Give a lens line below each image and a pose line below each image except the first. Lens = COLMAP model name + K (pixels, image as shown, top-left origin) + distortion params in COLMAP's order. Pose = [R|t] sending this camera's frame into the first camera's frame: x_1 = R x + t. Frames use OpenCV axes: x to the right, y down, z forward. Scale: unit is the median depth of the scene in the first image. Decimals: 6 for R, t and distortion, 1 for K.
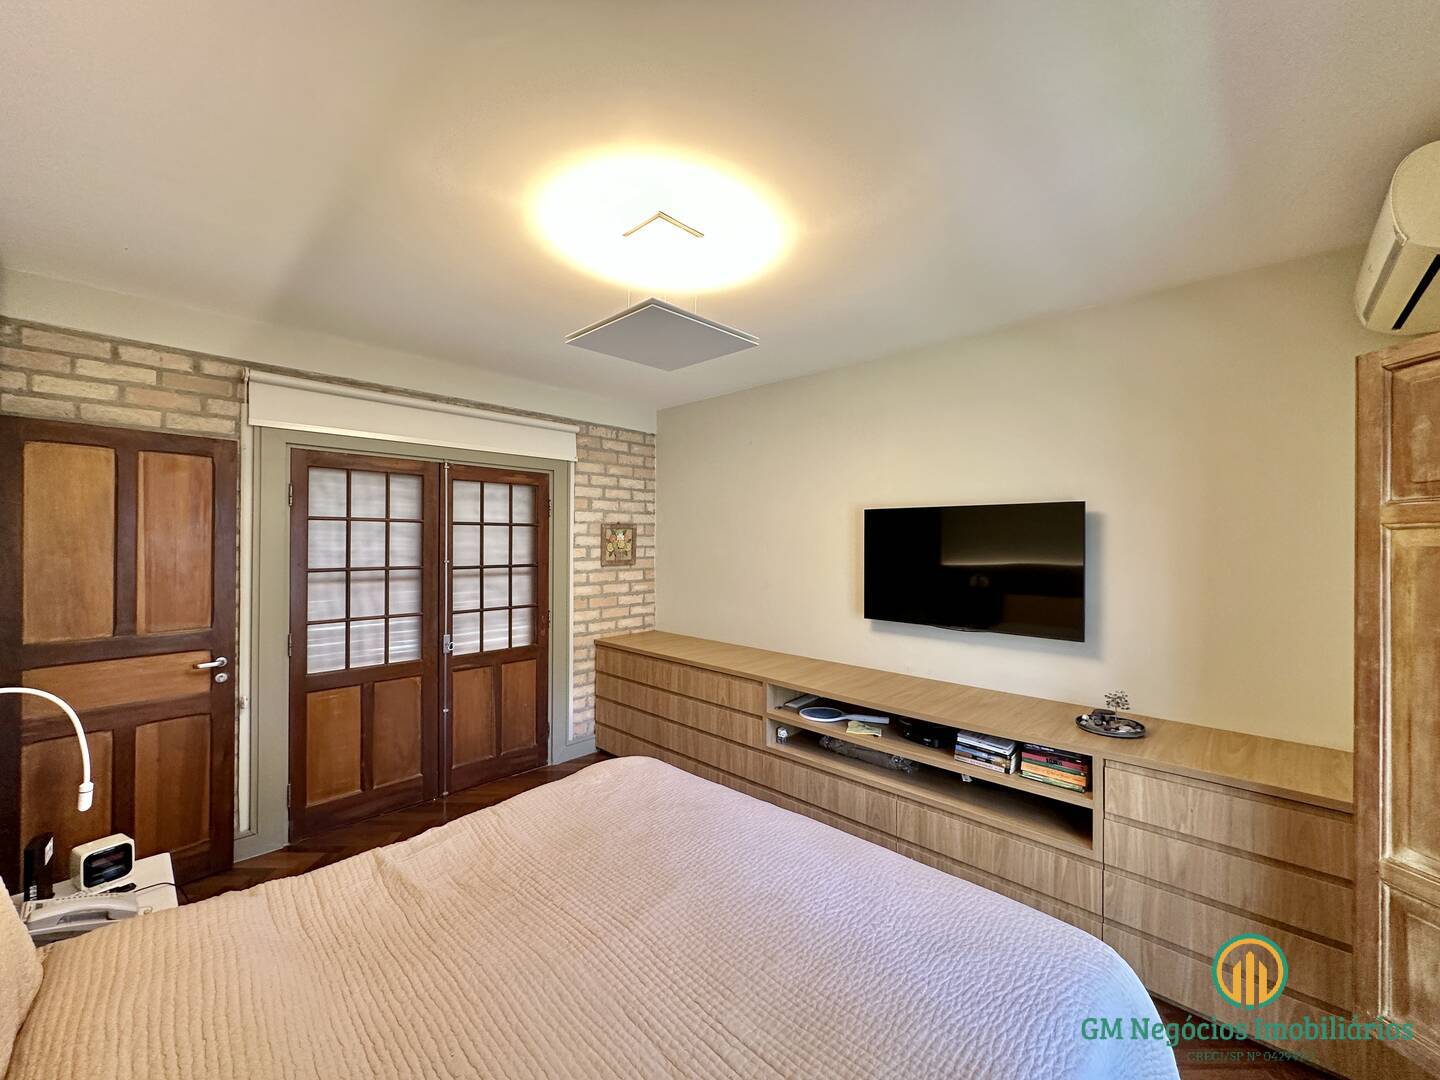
lens RADIAL K [[575.4, 0, 721.7], [0, 575.4, 541.2], [0, 0, 1]] dist [-0.006683, 0.001952]
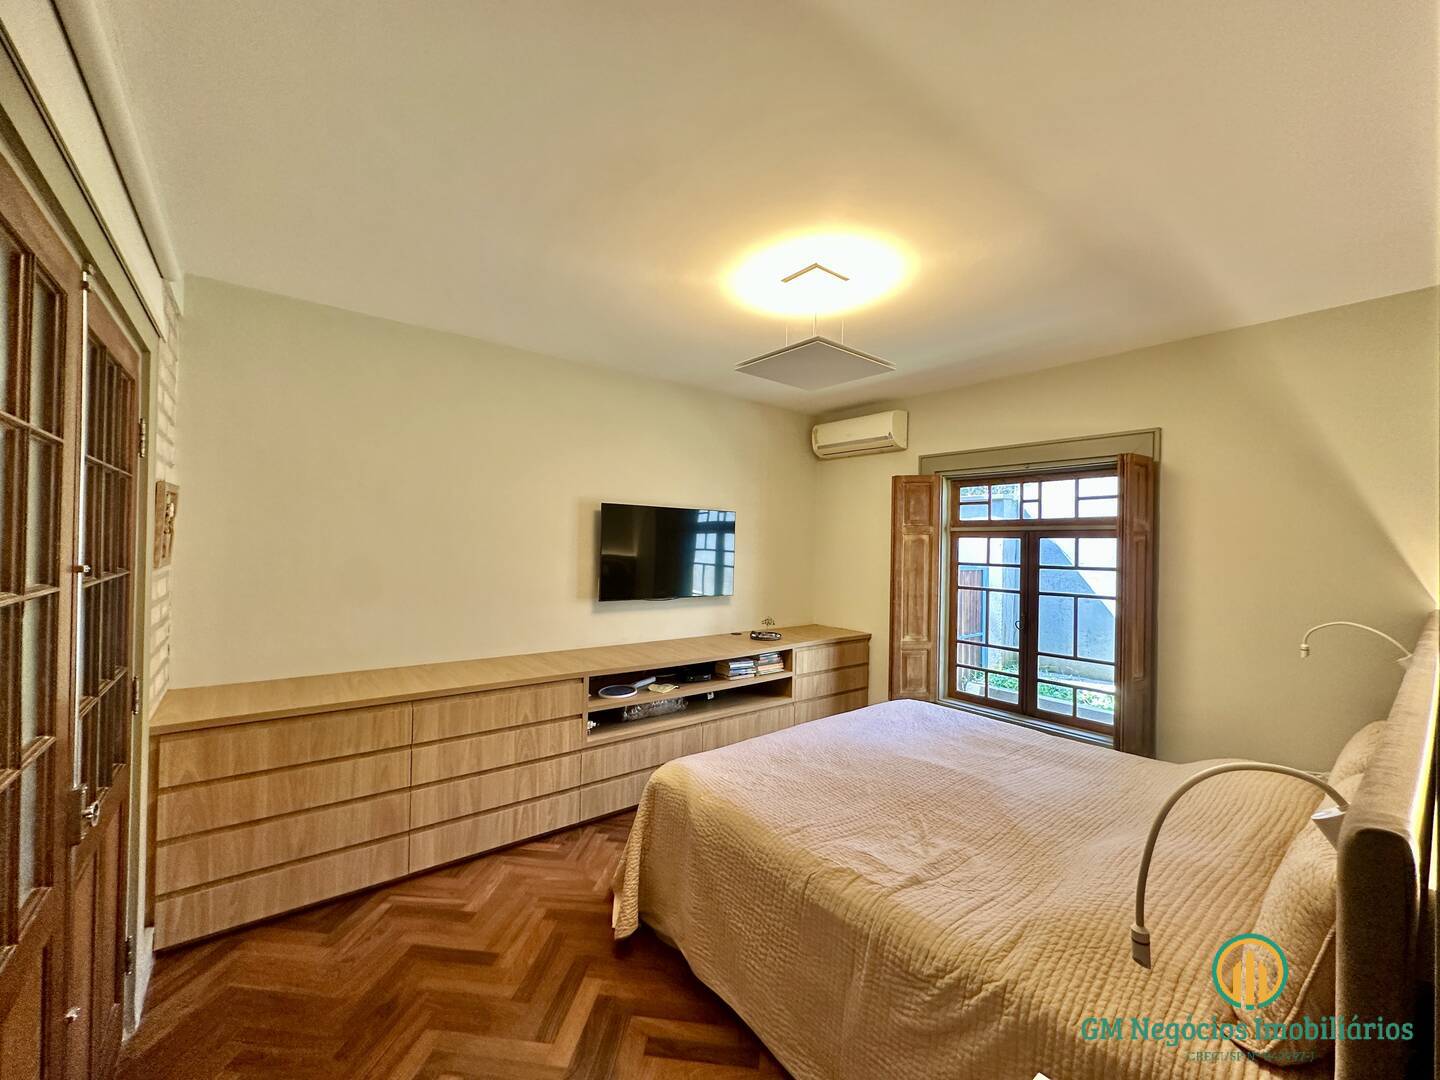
lens RADIAL K [[575.4, 0, 720.1], [0, 575.4, 536.3], [0, 0, 1]] dist [-0.006683, 0.001952]
pose [[0.147914, -0.000195, 0.989000, -1.274806], [-0.019571, 0.999804, 0.003124, -0.001070], [-0.988807, -0.019818, 0.147881, 0.953353]]
